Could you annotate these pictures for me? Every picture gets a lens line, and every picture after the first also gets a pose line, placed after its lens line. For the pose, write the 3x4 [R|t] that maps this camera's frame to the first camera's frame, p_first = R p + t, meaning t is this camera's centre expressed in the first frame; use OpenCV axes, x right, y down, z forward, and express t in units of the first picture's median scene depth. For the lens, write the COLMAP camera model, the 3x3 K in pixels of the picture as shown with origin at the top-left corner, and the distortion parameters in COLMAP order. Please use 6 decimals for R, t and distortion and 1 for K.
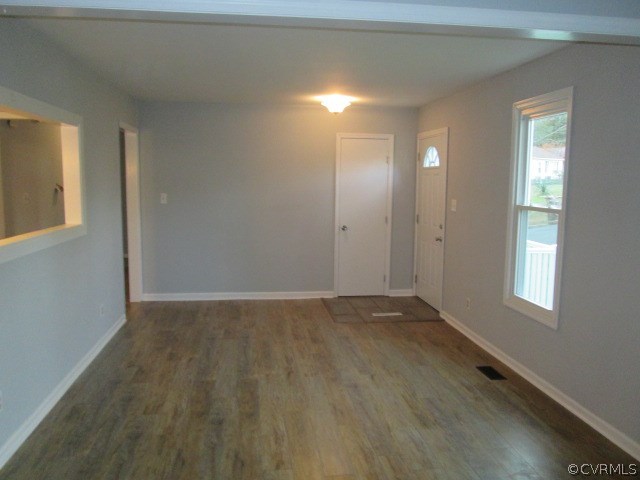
lens RADIAL K [[531.0, 0, 320.0], [0, 531.0, 240.0], [0, 0, 1]] dist [-0.014736, -0.007643]
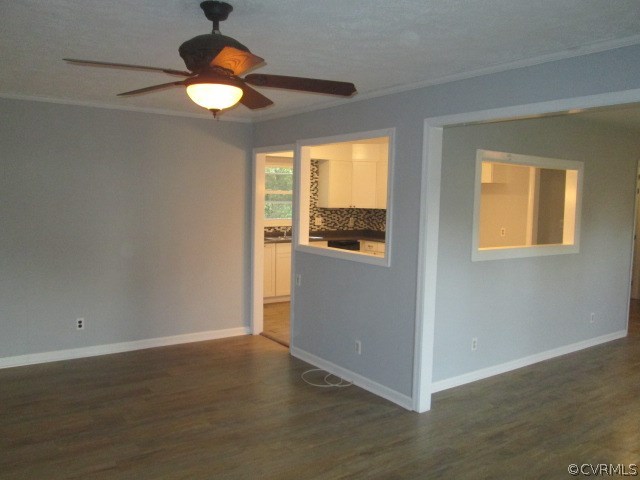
lens RADIAL K [[531.0, 0, 320.0], [0, 531.0, 240.0], [0, 0, 1]] dist [-0.014736, -0.007643]
pose [[0.469625, 0.060947, -0.880760, 0.497435], [-0.109675, 0.993914, 0.010298, 0.017702], [0.876027, 0.091761, 0.473451, -0.189764]]
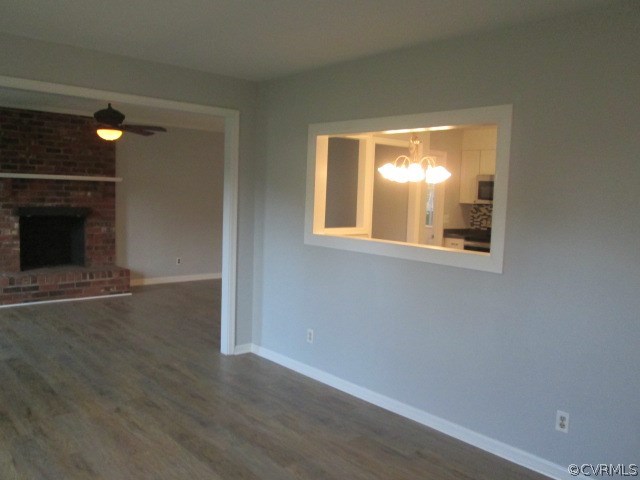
lens RADIAL K [[534.9, 0, 320.0], [0, 534.9, 240.0], [0, 0, 1]] dist [-0.030222, 0.006665]
pose [[-0.826149, 0.013823, -0.563283, 0.189444], [-0.104957, 0.978427, 0.177948, -0.196439], [0.553590, 0.206132, -0.806875, 1.821480]]
